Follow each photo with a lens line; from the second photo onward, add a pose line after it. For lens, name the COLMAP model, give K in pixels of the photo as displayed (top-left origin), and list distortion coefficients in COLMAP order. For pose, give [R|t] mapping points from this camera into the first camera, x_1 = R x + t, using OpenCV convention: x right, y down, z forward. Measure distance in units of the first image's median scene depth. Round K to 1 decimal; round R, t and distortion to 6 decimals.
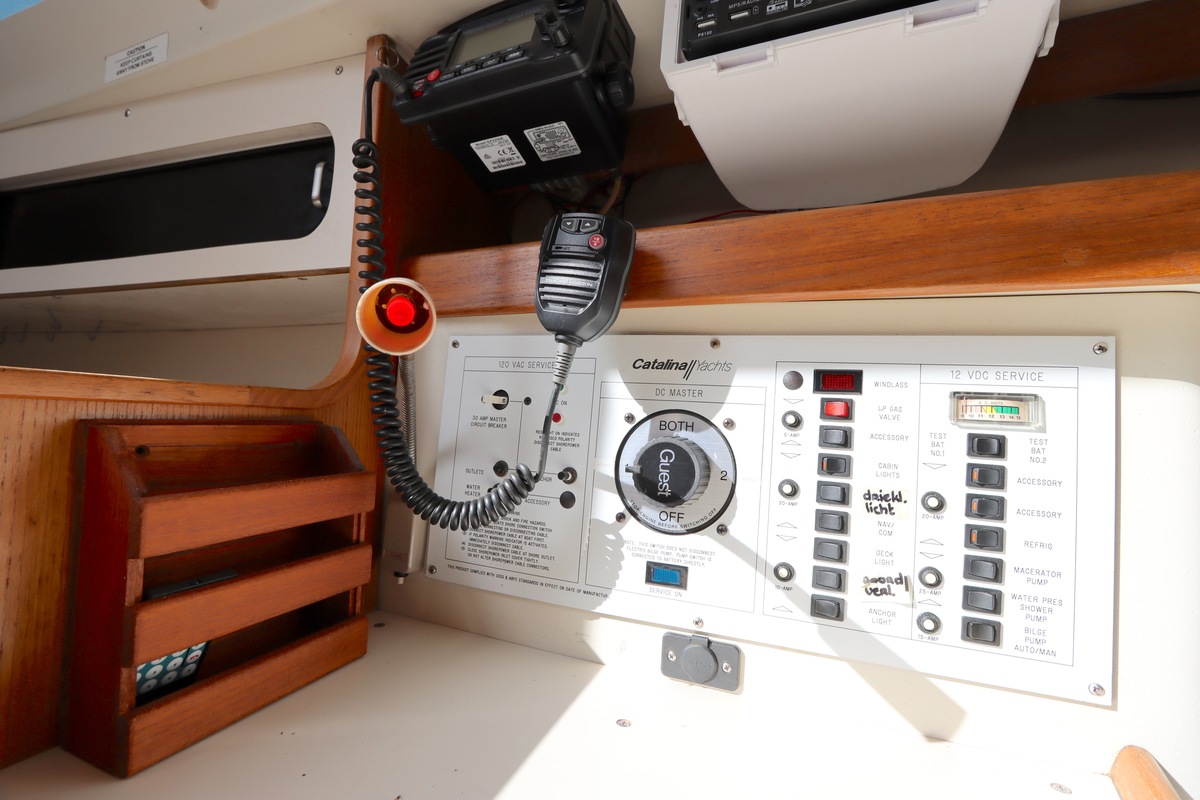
lens RADIAL K [[574.0, 0, 594.6], [0, 574.0, 391.6], [0, 0, 1]] dist [-0.027208, 0.000164]
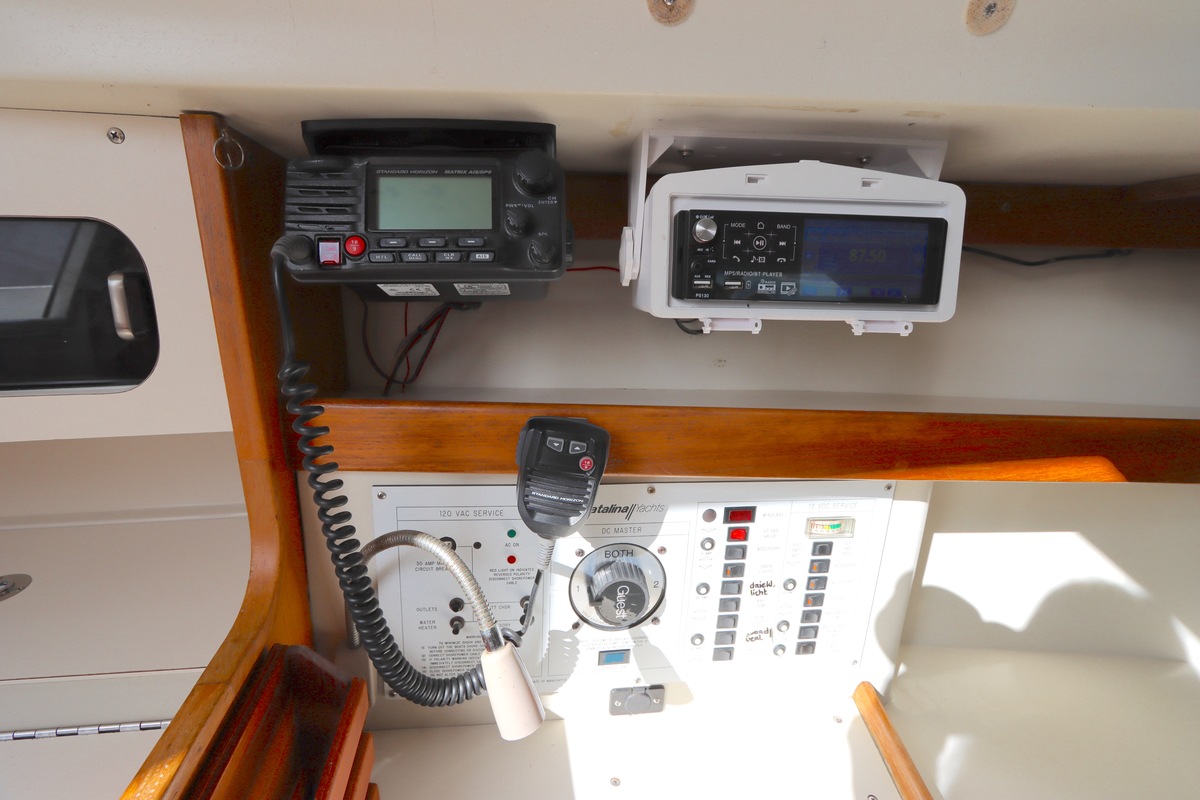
lens RADIAL K [[568.4, 0, 596.3], [0, 568.4, 401.8], [0, 0, 1]] dist [-0.023350, 0.001243]
pose [[0.870551, -0.160450, 0.465185, -0.458091], [-0.015416, 0.935991, 0.351687, -0.745109], [-0.491837, -0.313333, 0.812354, 0.160683]]
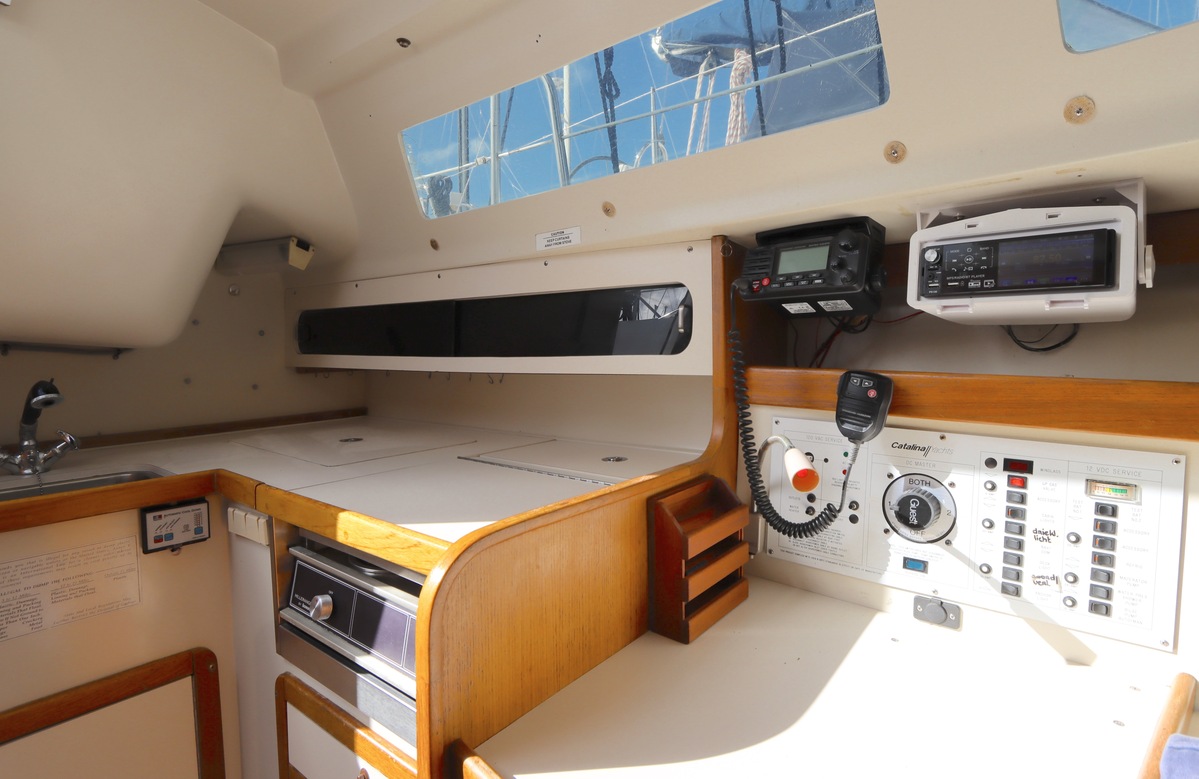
lens RADIAL K [[623.6, 0, 633.9], [0, 623.6, 373.4], [0, 0, 1]] dist [-0.002531, -0.013907]
pose [[0.959941, -0.034074, -0.278121, -0.174273], [0.061512, 0.993992, 0.090532, -0.558032], [0.273365, -0.104013, 0.956270, -1.152123]]
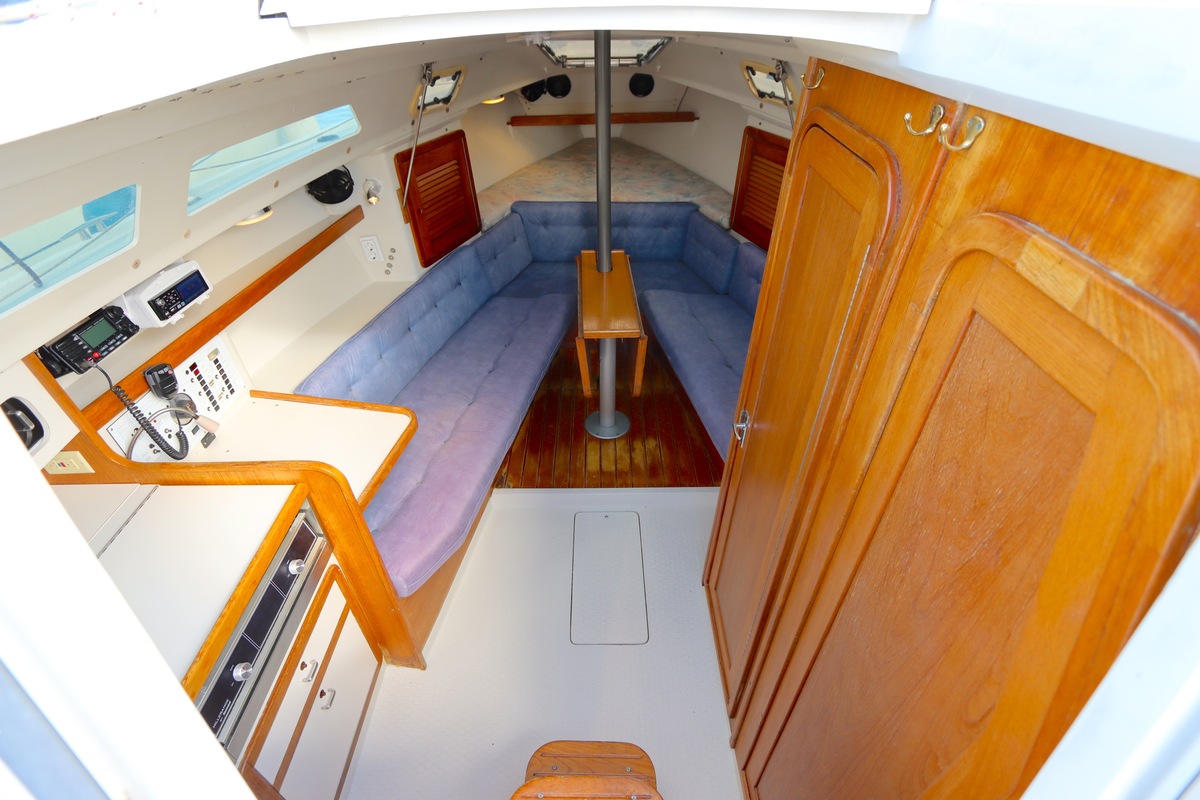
lens RADIAL K [[562.2, 0, 600.0], [0, 562.2, 400.0], [0, 0, 1]] dist [-0.024210, -0.000505]
pose [[-0.361210, -0.593266, 0.719418, -3.837329], [-0.037467, 0.780118, 0.624510, -2.550964], [-0.931731, 0.198625, -0.304014, -0.525307]]
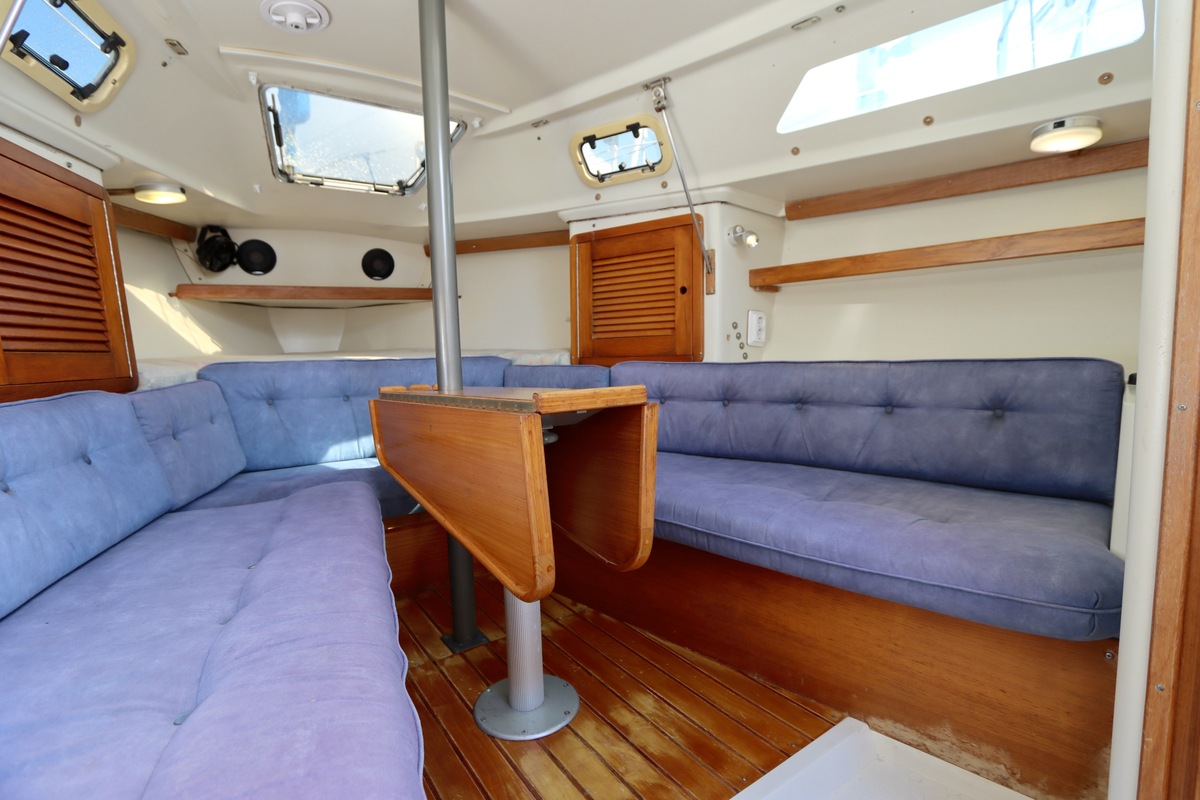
lens RADIAL K [[570.1, 0, 599.9], [0, 570.1, 394.4], [0, 0, 1]] dist [-0.017282, 0.001588]
pose [[-0.825296, -0.063773, 0.561087, -0.789258], [-0.020581, 0.996339, 0.082972, 0.263917], [-0.564325, 0.056929, -0.823588, -0.472400]]
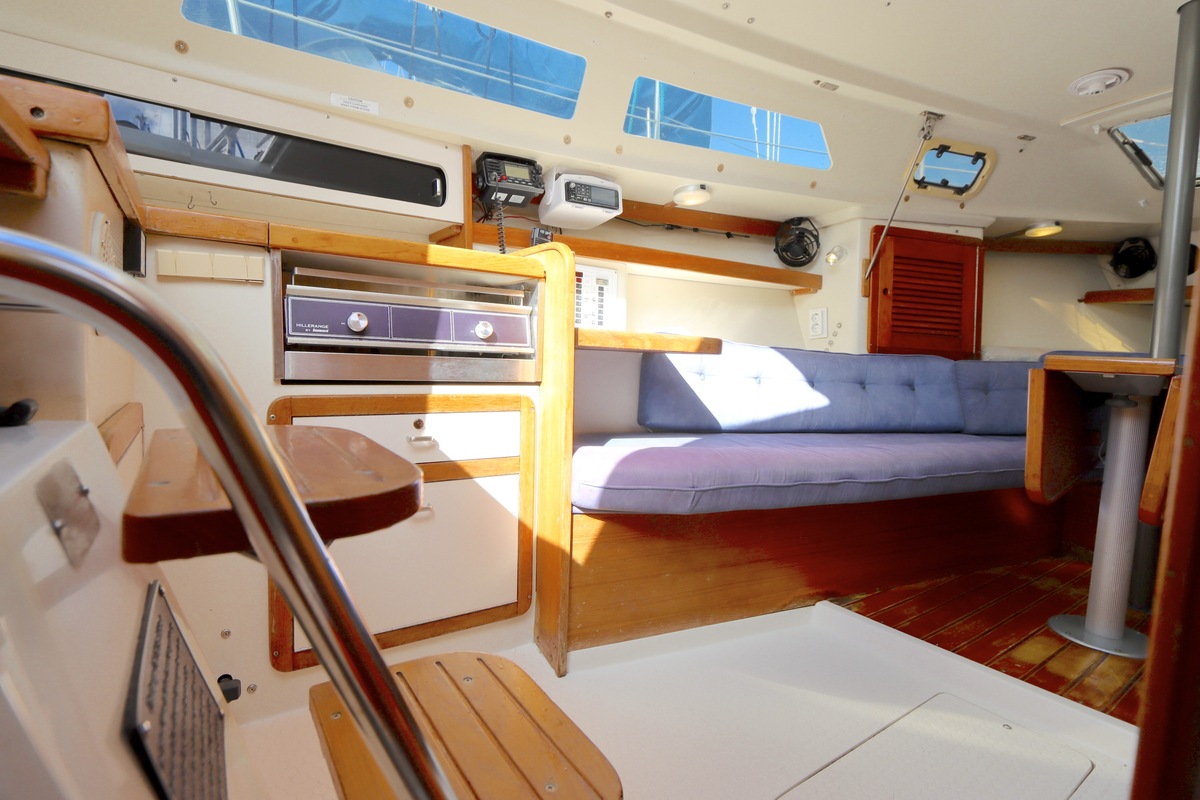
lens RADIAL K [[586.4, 0, 597.7], [0, 586.4, 398.2], [0, 0, 1]] dist [-0.017577, 0.000288]
pose [[0.554994, -0.081609, 0.827842, -3.650450], [-0.041379, 0.991236, 0.125458, 0.389705], [-0.830825, -0.103883, 0.546753, -1.925587]]
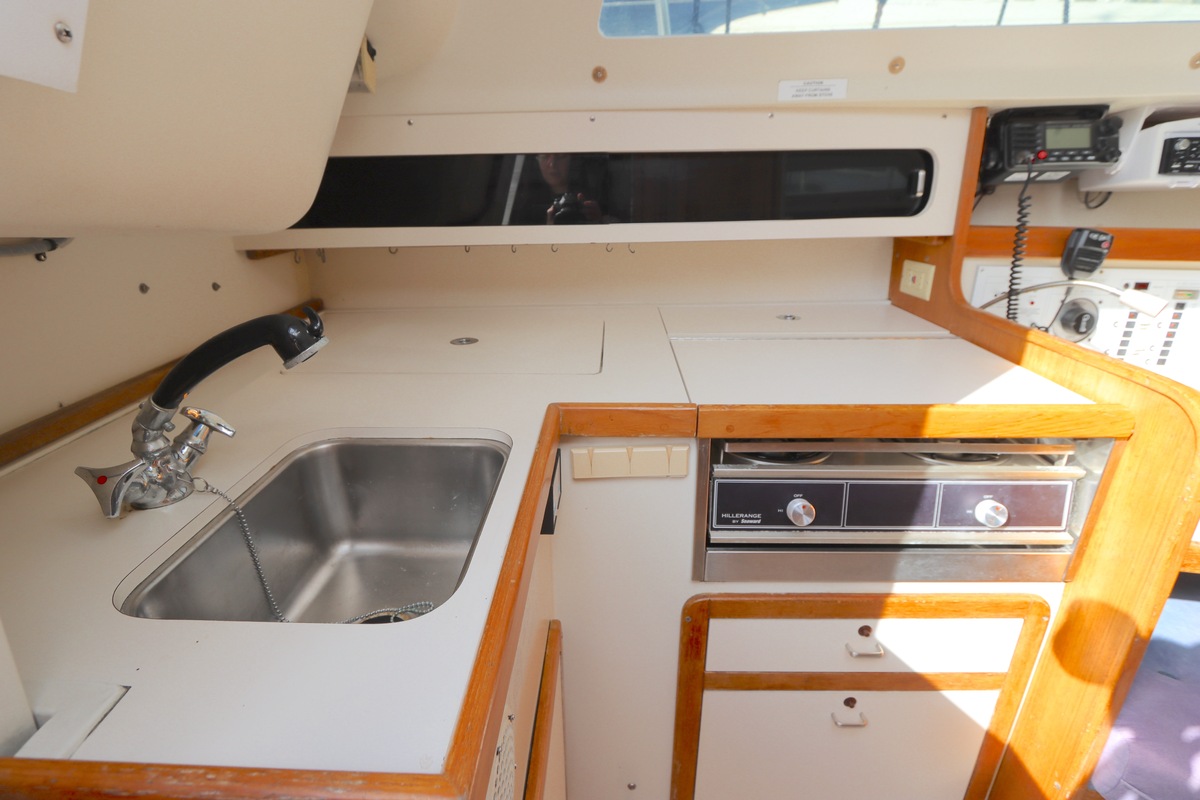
lens RADIAL K [[570.1, 0, 599.9], [0, 570.1, 394.4], [0, 0, 1]] dist [-0.017282, 0.001588]
pose [[0.935477, -0.170025, 0.309798, -3.113218], [0.030657, 0.912390, 0.408172, -0.763494], [-0.352056, -0.372338, 0.858732, -0.669866]]
